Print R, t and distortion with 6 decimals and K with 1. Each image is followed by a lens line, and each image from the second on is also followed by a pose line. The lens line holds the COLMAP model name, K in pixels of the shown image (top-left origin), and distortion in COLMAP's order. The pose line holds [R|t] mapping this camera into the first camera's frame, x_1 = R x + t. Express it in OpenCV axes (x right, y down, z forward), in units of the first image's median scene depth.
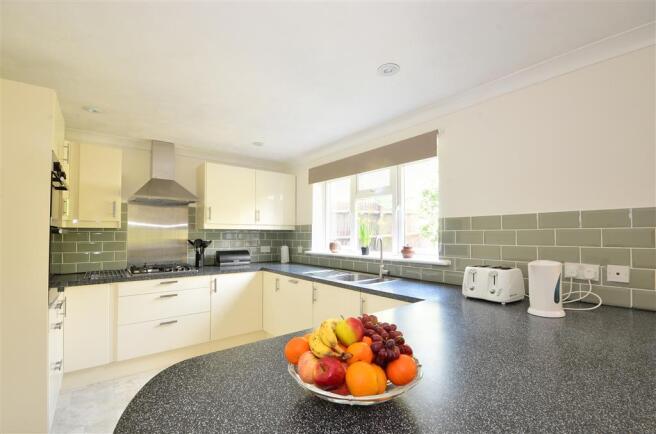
lens RADIAL K [[291.0, 0, 330.4], [0, 291.0, 229.0], [0, 0, 1]] dist [0.000768, -0.000075]
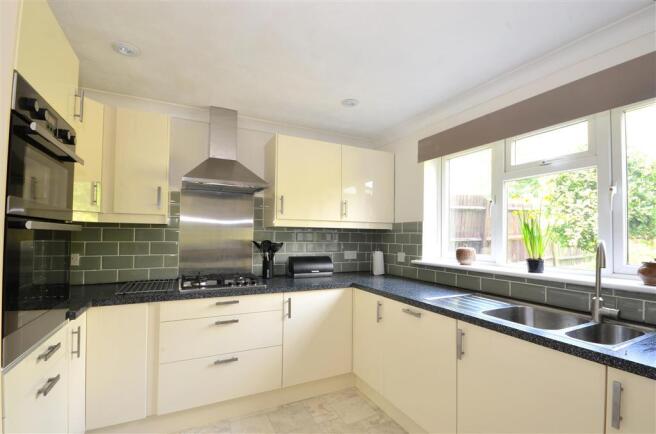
lens RADIAL K [[291.0, 0, 330.4], [0, 291.0, 229.0], [0, 0, 1]] dist [0.000768, -0.000075]
pose [[0.981215, 0.009171, -0.192699, -0.153072], [-0.009670, 0.999952, -0.001649, 0.005866], [0.192675, 0.003481, 0.981256, 0.308777]]
